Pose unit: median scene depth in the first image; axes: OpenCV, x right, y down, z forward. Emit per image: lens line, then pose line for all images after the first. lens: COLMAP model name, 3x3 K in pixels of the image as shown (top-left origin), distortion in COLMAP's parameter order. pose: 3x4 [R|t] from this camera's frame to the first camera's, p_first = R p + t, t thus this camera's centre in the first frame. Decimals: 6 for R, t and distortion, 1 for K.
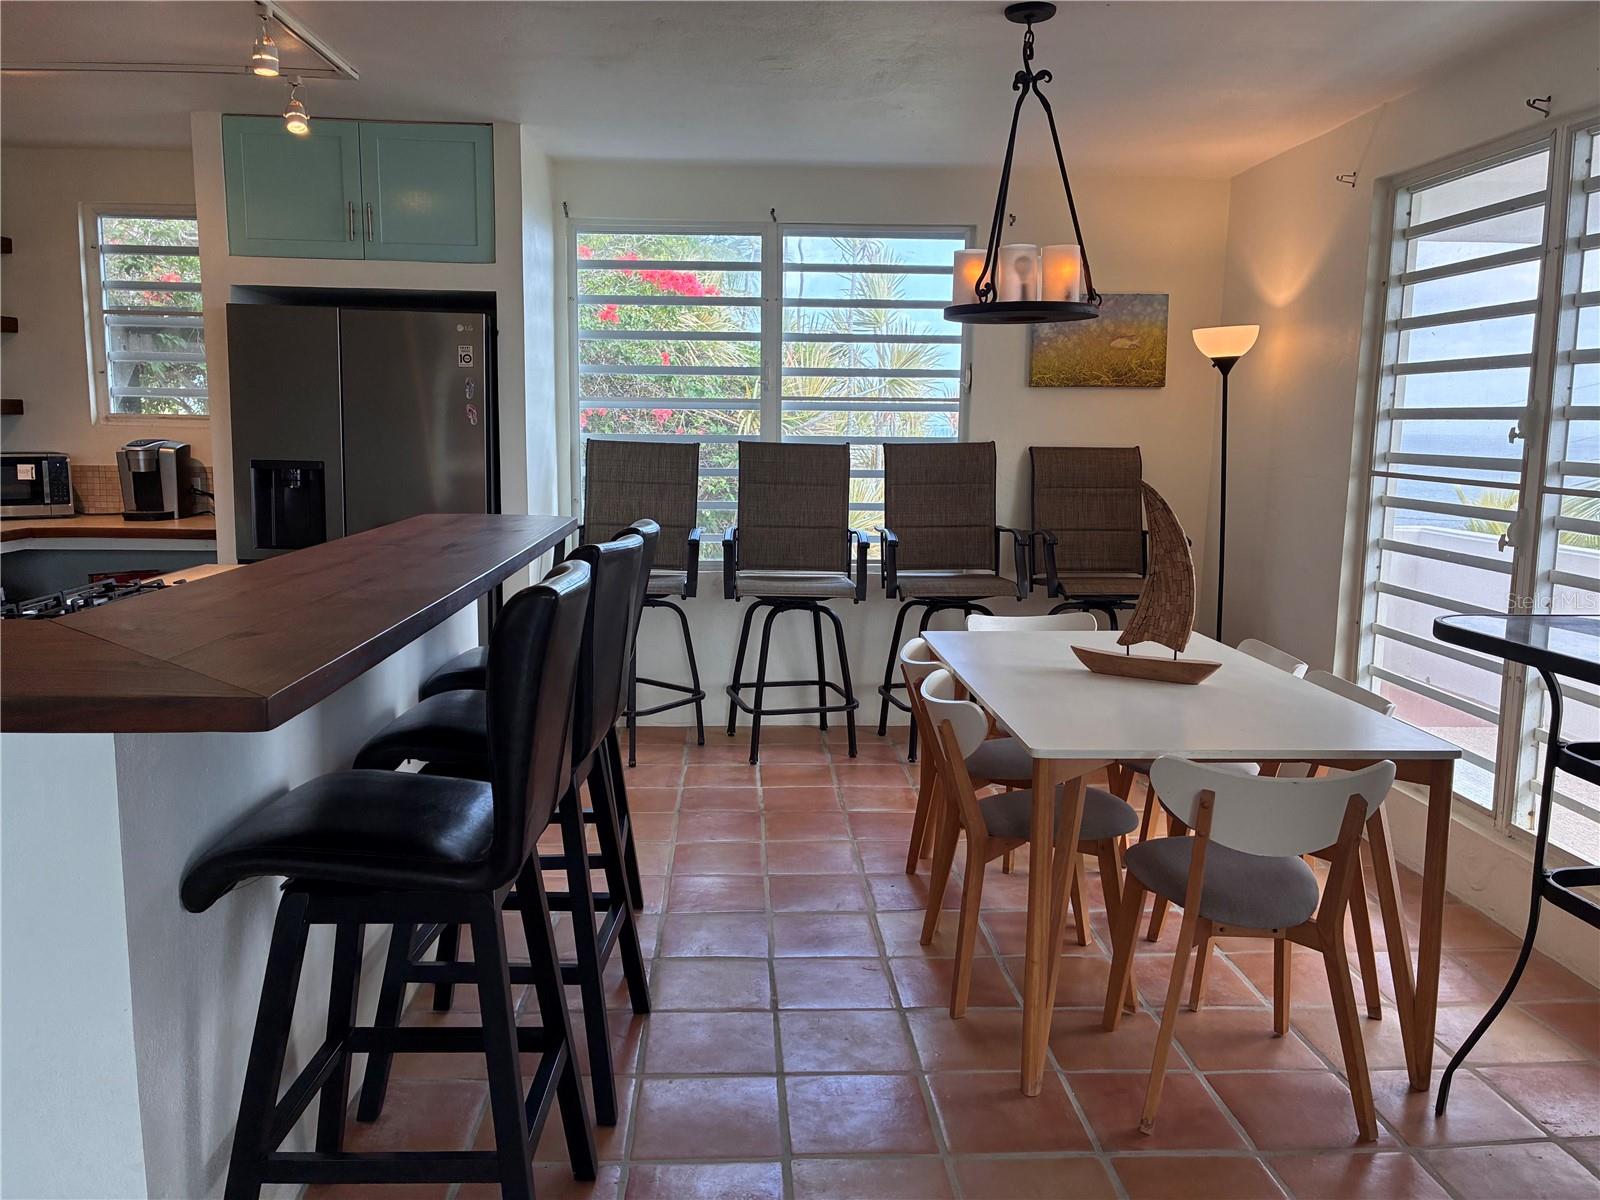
lens RADIAL K [[1243.4, 0, 800.0], [0, 1243.4, 600.0], [0, 0, 1]] dist [0.035295, -0.061145]
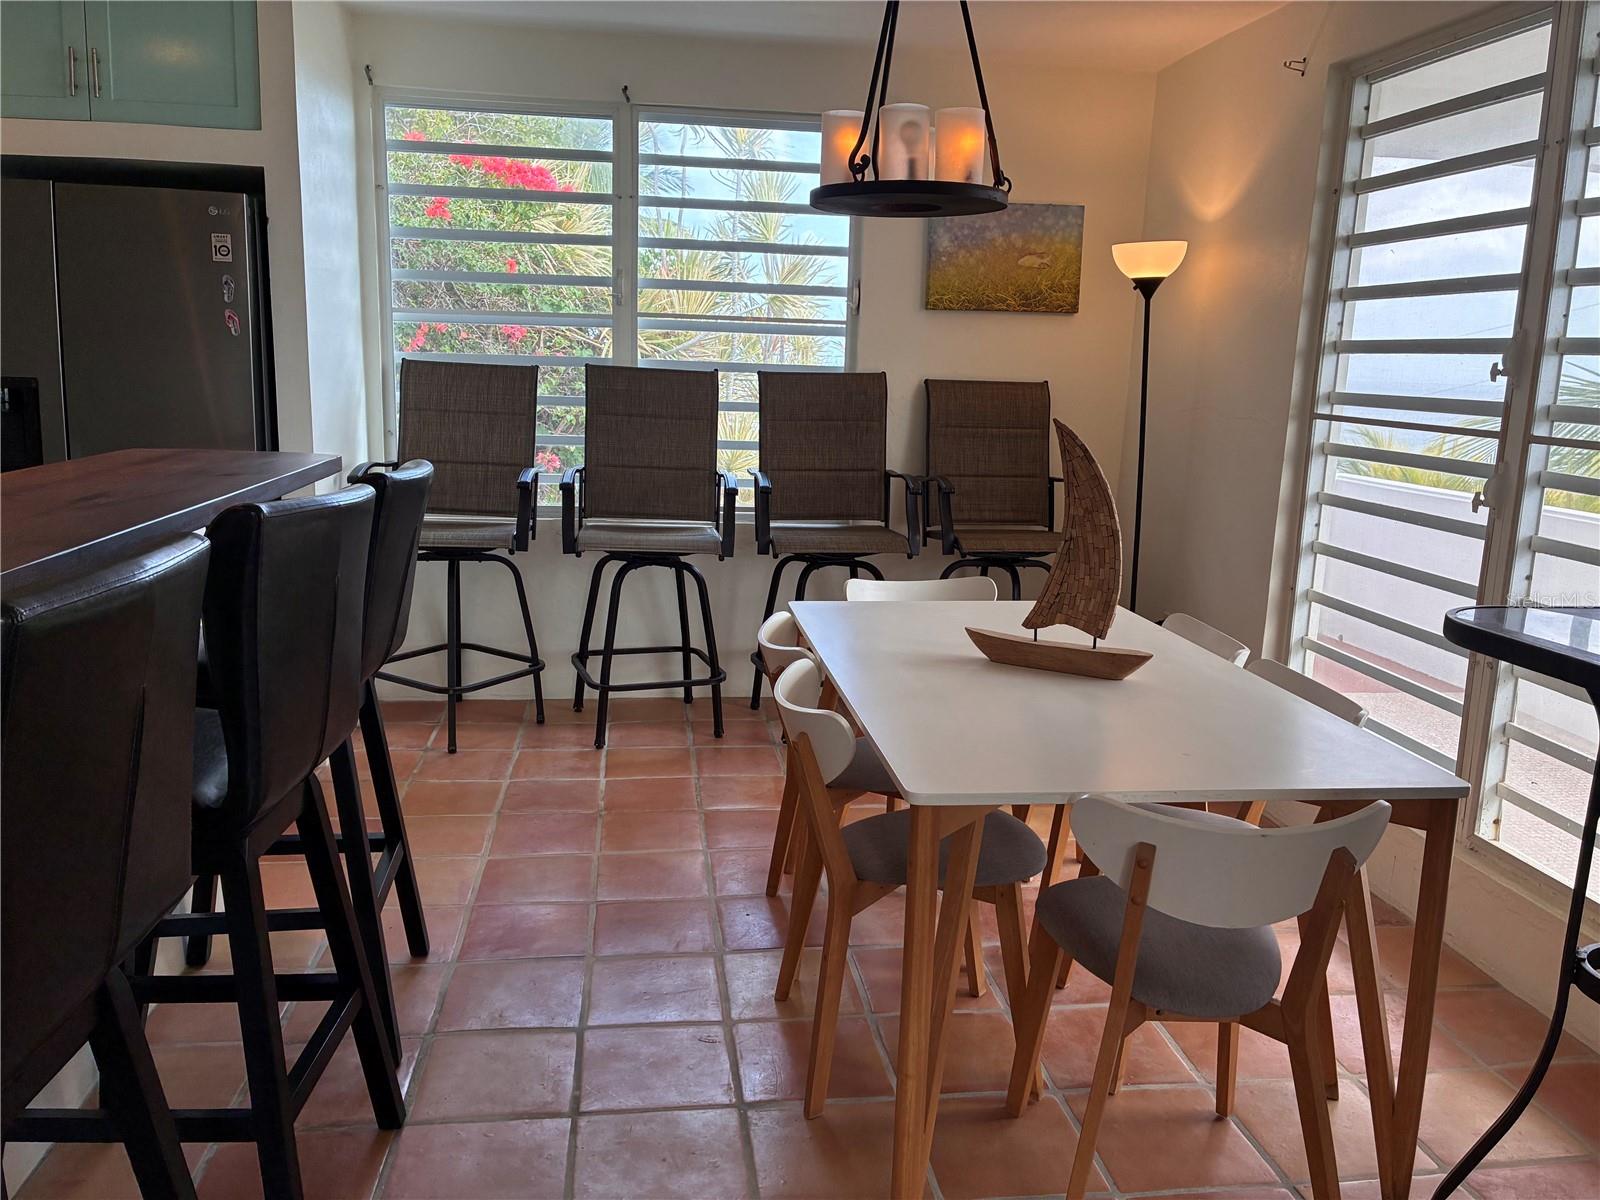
lens RADIAL K [[1244.7, 0, 823.0], [0, 1244.7, 606.1], [0, 0, 1]] dist [0.055692, -0.097472]
pose [[0.995421, 0.002419, 0.095559, 0.038280], [-0.007777, 0.998415, 0.055734, -0.015910], [-0.095273, -0.056222, 0.993862, 0.165471]]
